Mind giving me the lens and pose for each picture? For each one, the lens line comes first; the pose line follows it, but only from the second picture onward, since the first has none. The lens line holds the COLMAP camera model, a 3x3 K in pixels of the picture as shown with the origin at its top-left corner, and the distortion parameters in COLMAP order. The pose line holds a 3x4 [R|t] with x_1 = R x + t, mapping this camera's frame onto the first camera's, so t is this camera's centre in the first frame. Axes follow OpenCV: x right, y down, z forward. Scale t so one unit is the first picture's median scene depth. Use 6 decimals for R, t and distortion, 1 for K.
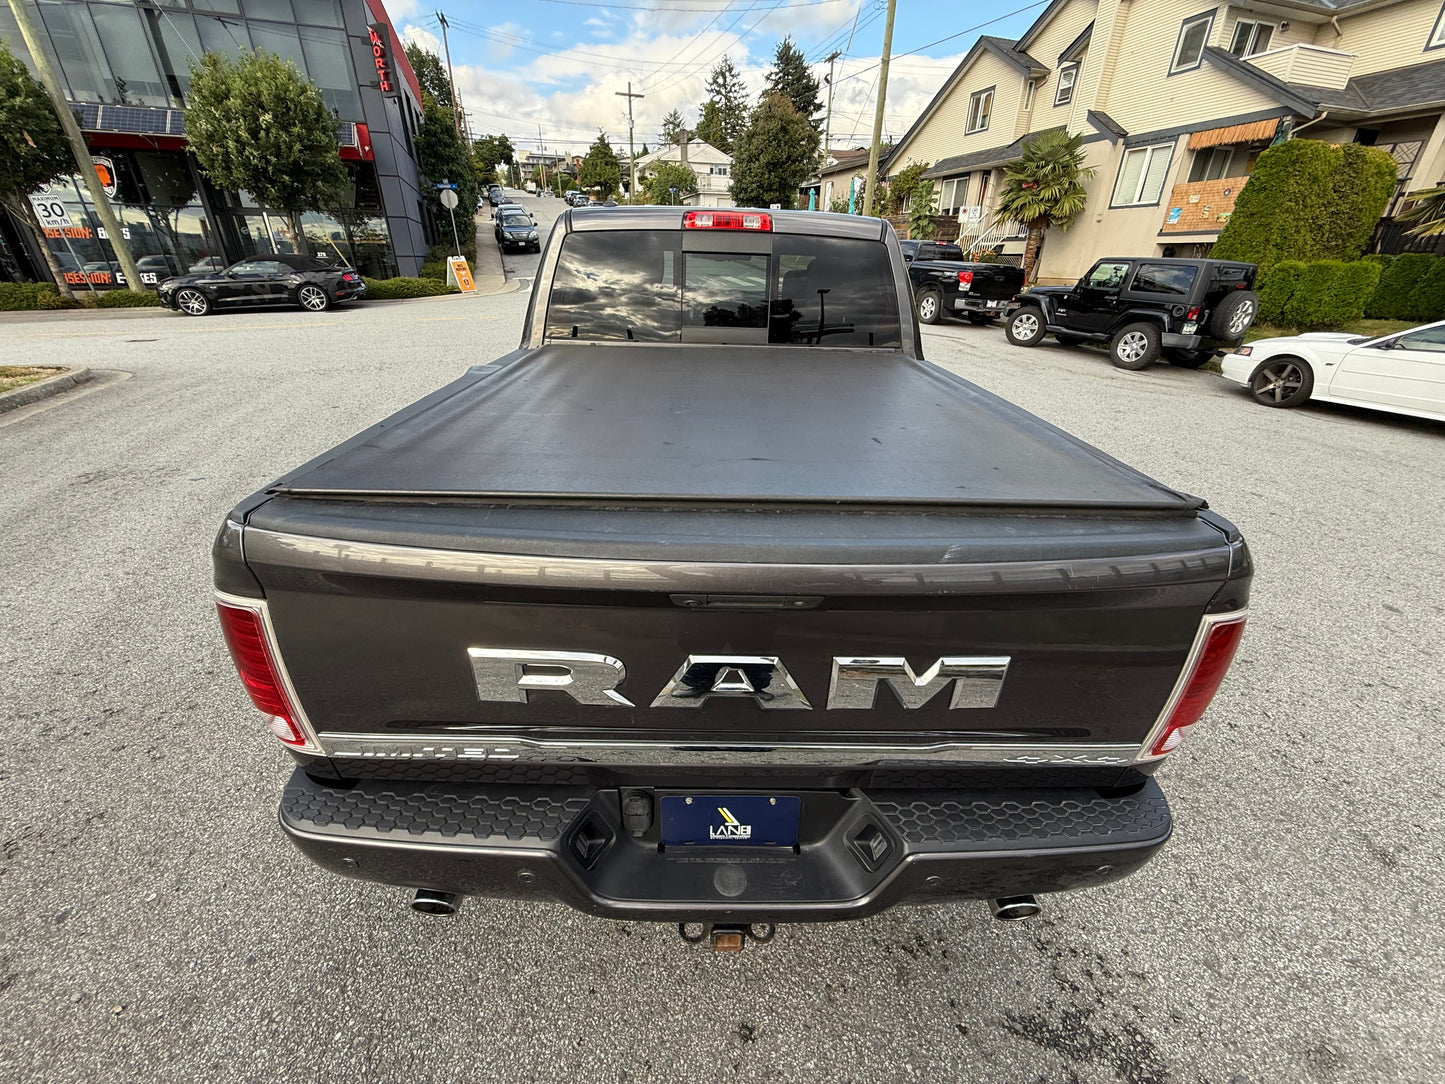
lens RADIAL K [[580.3, 0, 716.6], [0, 580.3, 542.5], [0, 0, 1]] dist [0.003289, -0.000066]
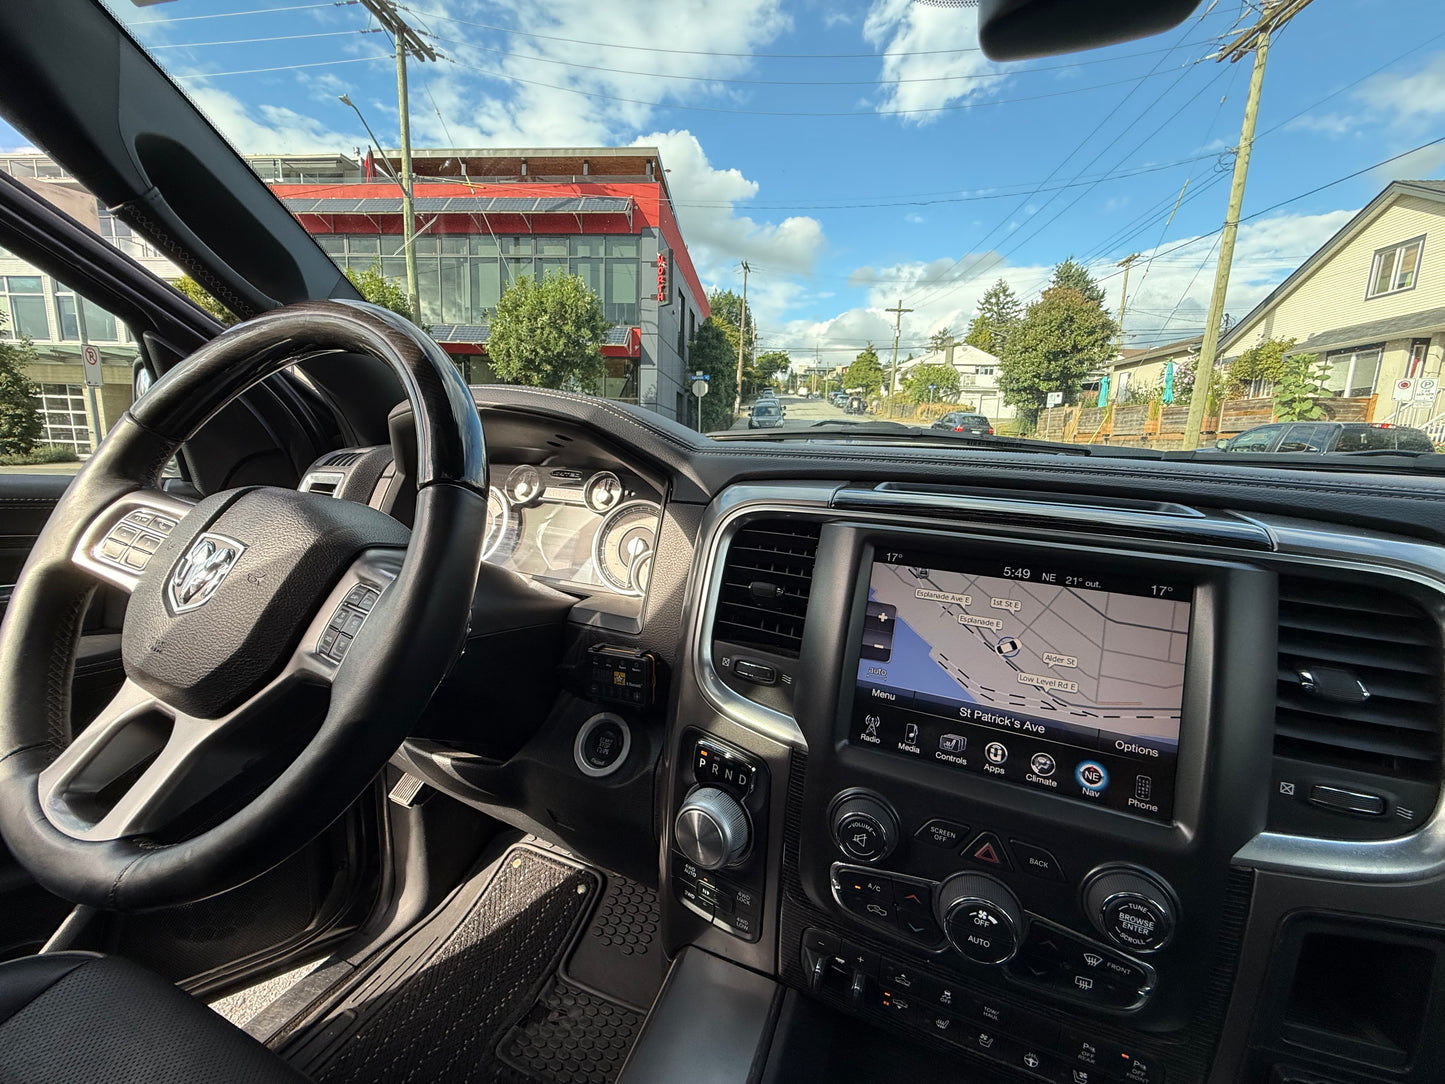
lens RADIAL K [[583.7, 0, 720.1], [0, 583.7, 536.1], [0, 0, 1]] dist [0.008094, -0.000125]
pose [[0.917804, 0.082680, -0.388329, -0.000054], [-0.197013, 0.944008, -0.264642, -0.061952], [0.344705, 0.319396, 0.882703, 0.148028]]
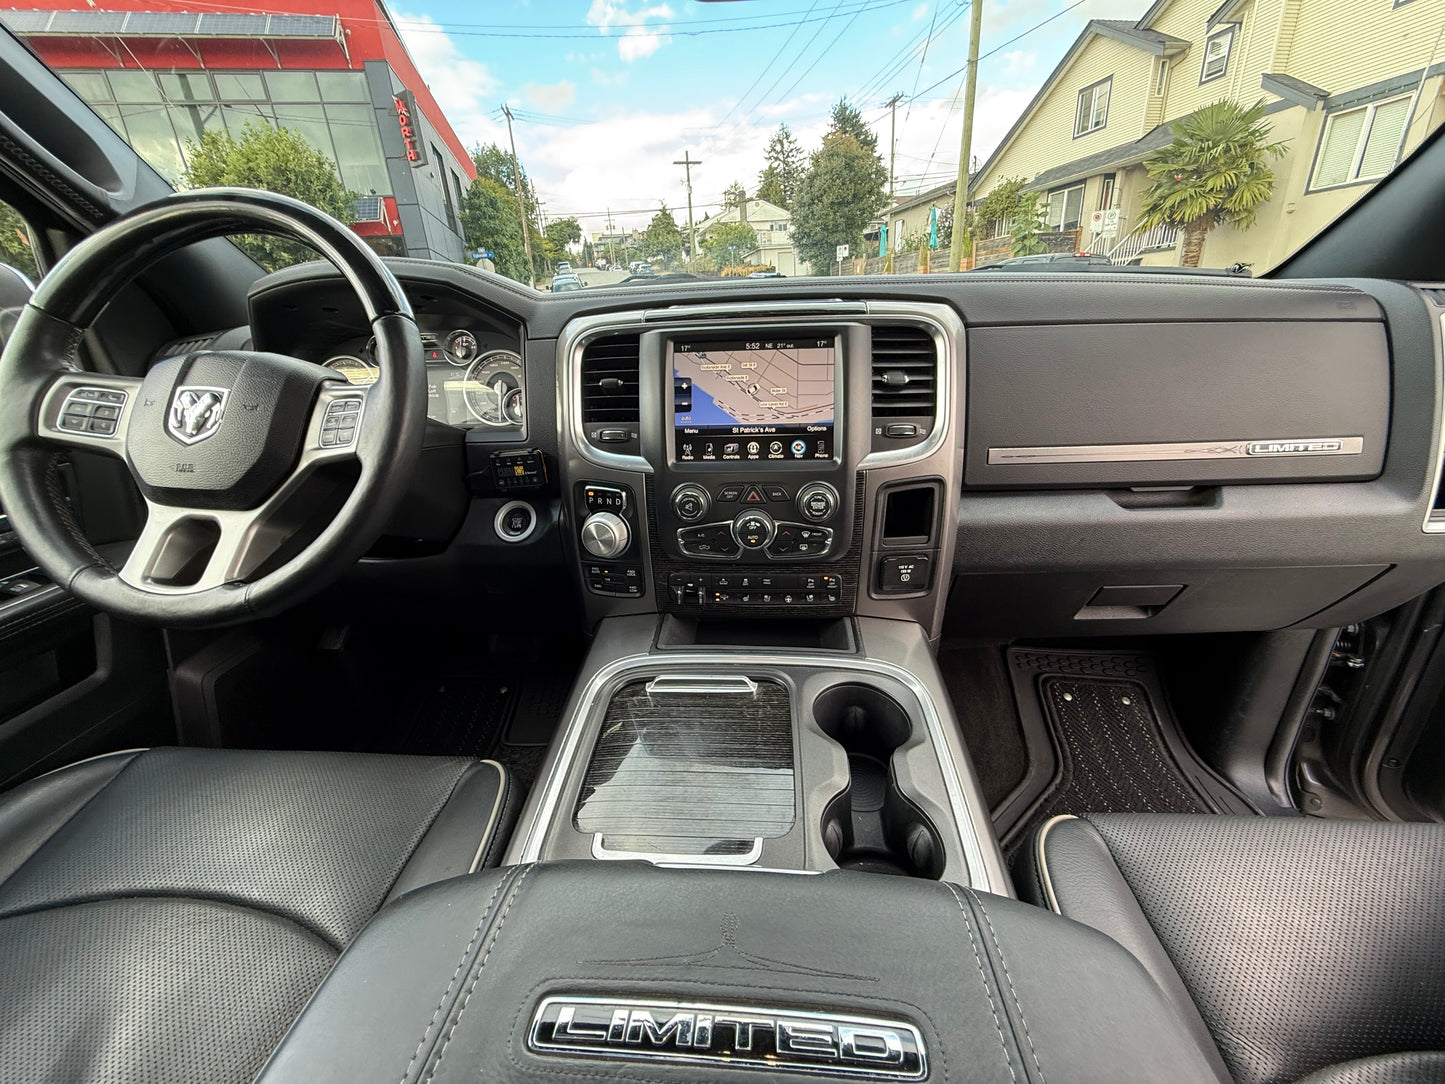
lens RADIAL K [[580.3, 0, 716.6], [0, 580.3, 542.5], [0, 0, 1]] dist [0.003289, -0.000066]
pose [[0.991976, -0.033610, -0.121875, 0.002126], [0.023052, 0.995939, -0.087028, -0.056366], [0.124305, 0.083520, 0.988723, 0.140152]]
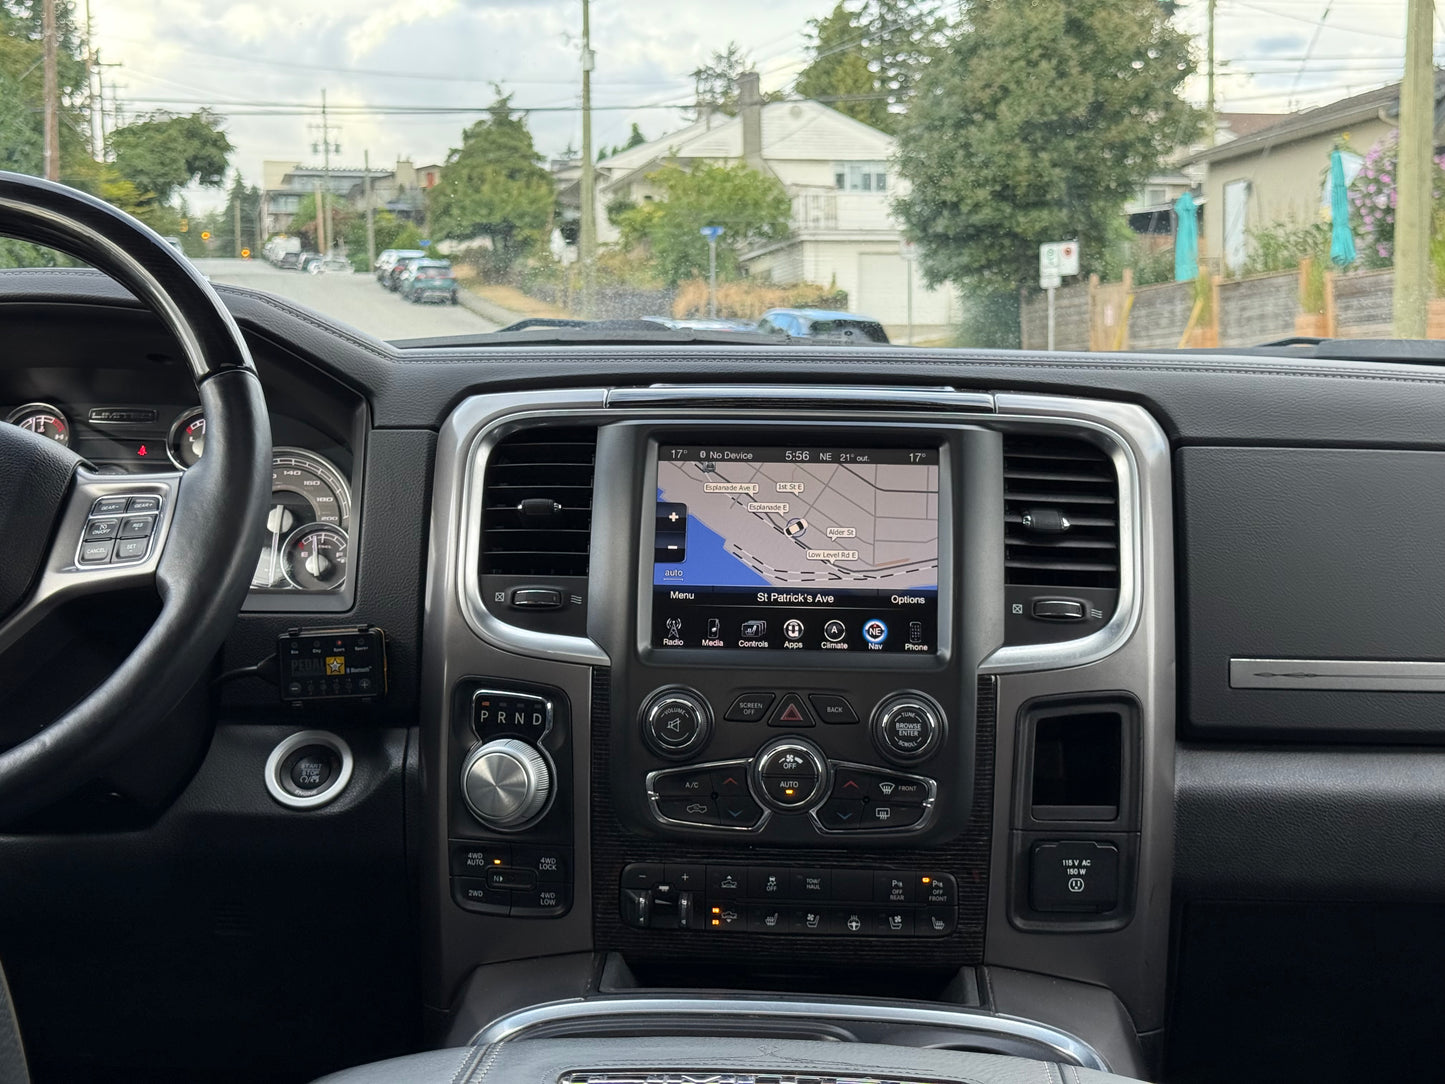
lens RADIAL K [[2058.9, 0, 722.5], [0, 2058.9, 542.0], [0, 0, 1]] dist [0.119531, 0.011713]
pose [[0.997430, -0.020520, -0.068640, 0.002471], [-0.008245, 0.918854, -0.394511, -0.046049], [0.071165, 0.394063, 0.916324, 0.120646]]
